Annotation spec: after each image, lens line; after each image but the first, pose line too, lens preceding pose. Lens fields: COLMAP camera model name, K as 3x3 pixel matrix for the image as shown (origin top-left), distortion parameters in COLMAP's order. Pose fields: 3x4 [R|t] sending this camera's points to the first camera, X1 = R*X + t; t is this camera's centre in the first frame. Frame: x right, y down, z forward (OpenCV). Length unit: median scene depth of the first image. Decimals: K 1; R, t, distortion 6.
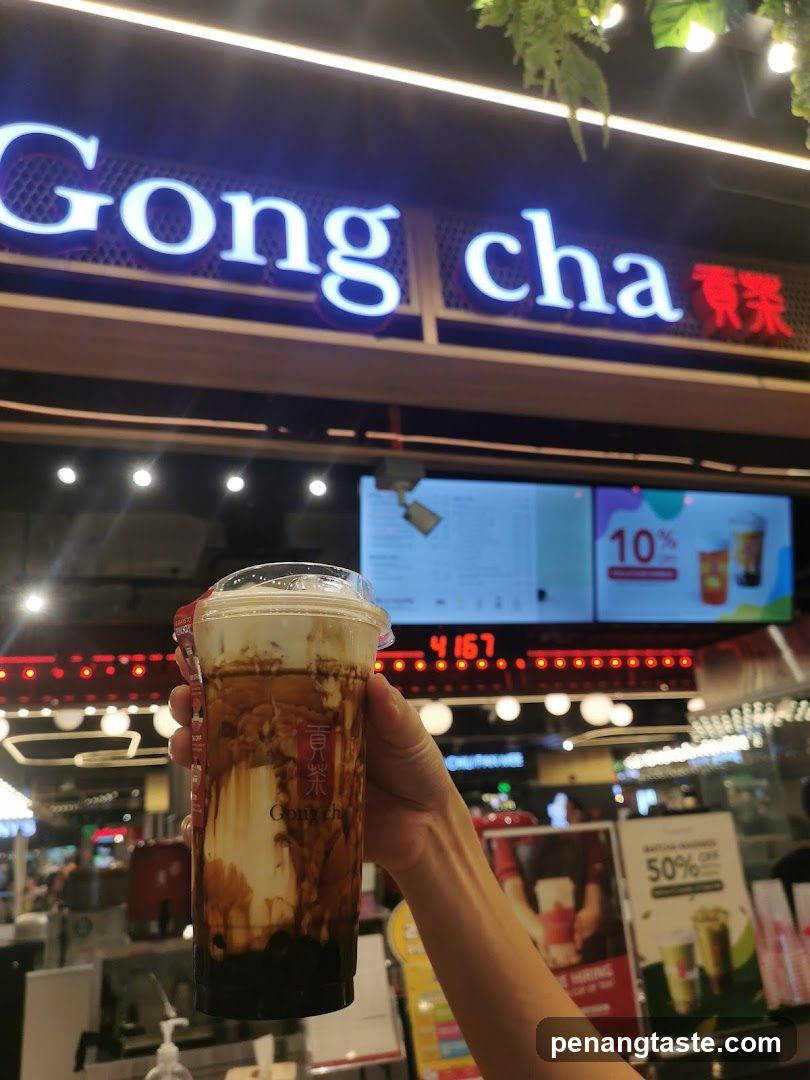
lens RADIAL K [[848.5, 0, 405.0], [0, 848.5, 540.0], [0, 0, 1]] dist [0.029487, -0.000041]
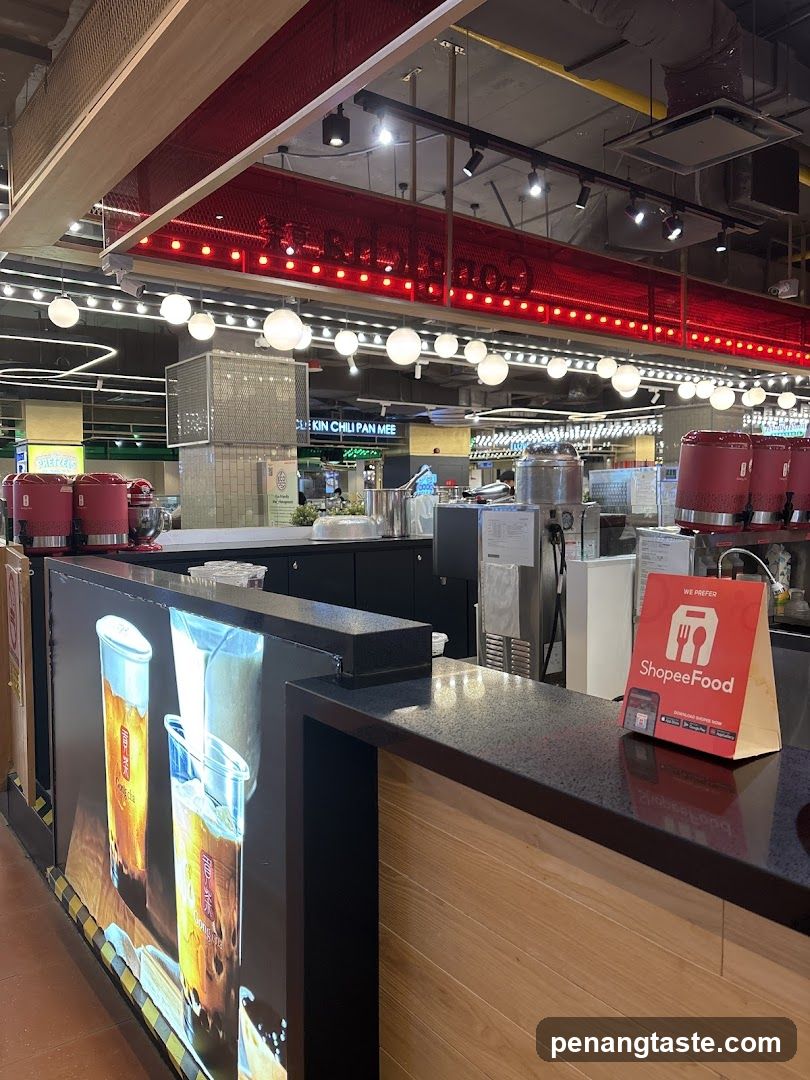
lens RADIAL K [[810.1, 0, 405.0], [0, 810.1, 540.0], [0, 0, 1]] dist [0.186601, -0.001139]
pose [[0.943043, 0.056719, 0.327800, -1.361790], [-0.172795, 0.925524, 0.336968, 0.332850], [-0.284275, -0.374417, 0.882609, 0.417832]]
